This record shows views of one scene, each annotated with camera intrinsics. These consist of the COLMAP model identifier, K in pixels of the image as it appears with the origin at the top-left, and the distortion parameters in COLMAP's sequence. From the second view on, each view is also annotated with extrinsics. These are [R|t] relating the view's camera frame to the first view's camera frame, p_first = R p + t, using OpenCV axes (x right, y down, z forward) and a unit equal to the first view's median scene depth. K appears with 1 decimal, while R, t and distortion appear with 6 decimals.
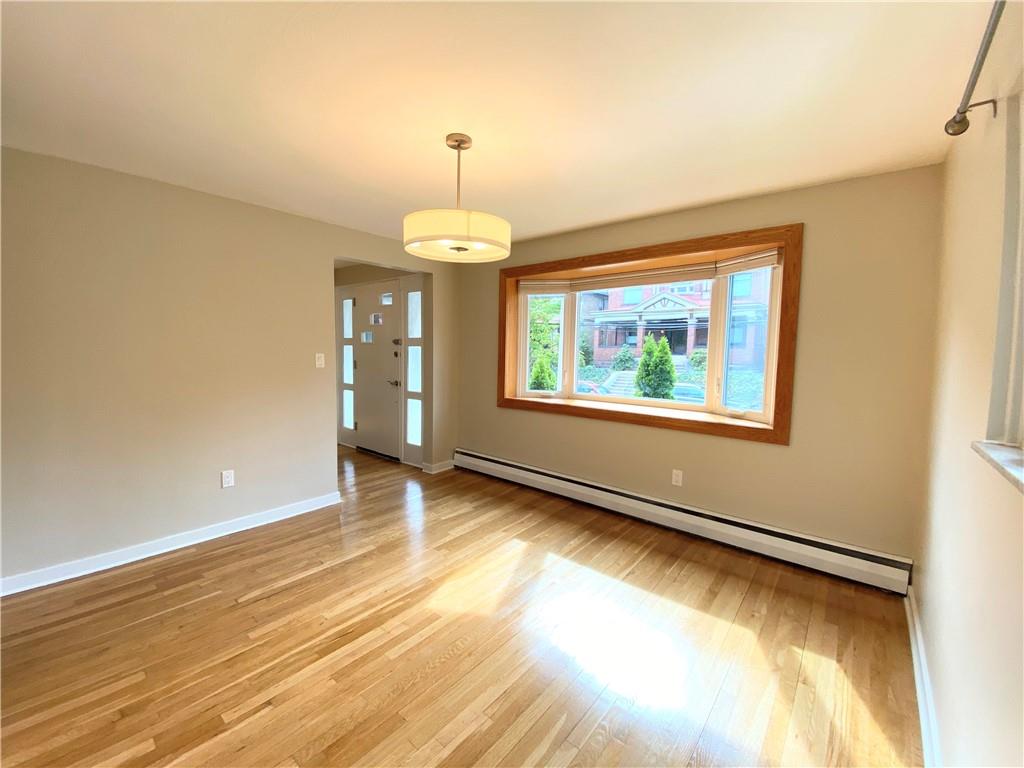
lens RADIAL K [[415.3, 0, 512.0], [0, 415.3, 384.0], [0, 0, 1]] dist [0.030998, -0.015641]
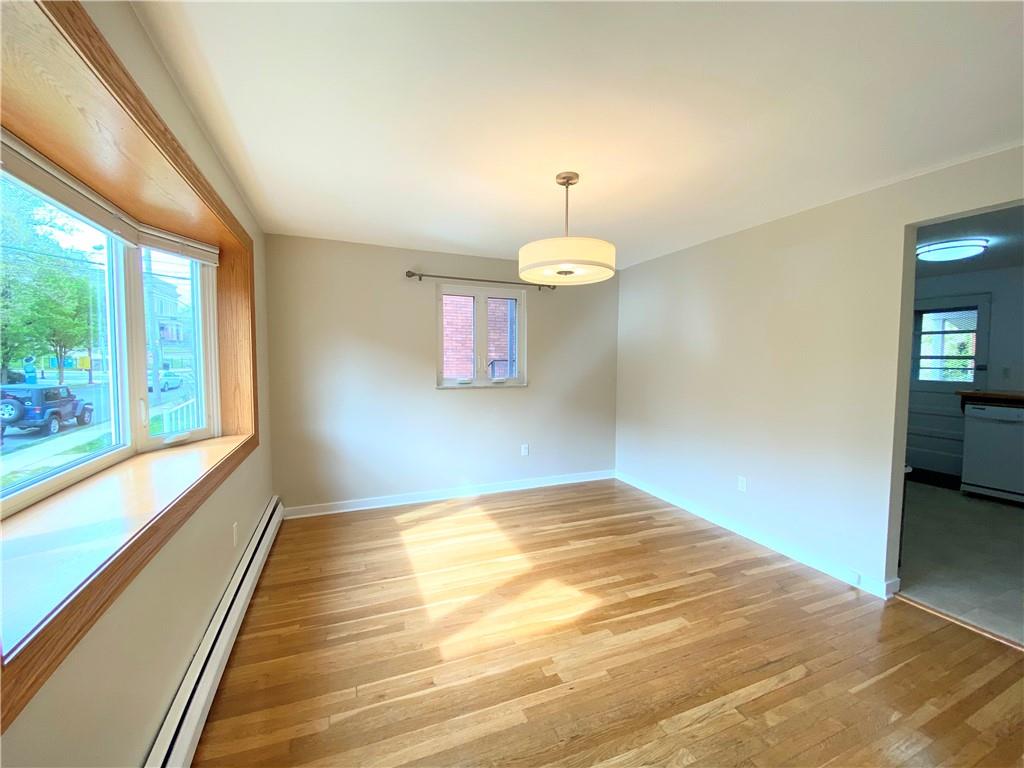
lens RADIAL K [[415.3, 0, 512.0], [0, 415.3, 384.0], [0, 0, 1]] dist [0.030998, -0.015641]
pose [[-0.886133, -0.052322, 0.460468, -0.503784], [0.030165, 0.984987, 0.169973, -0.219412], [-0.462448, 0.164509, -0.871251, 1.979292]]
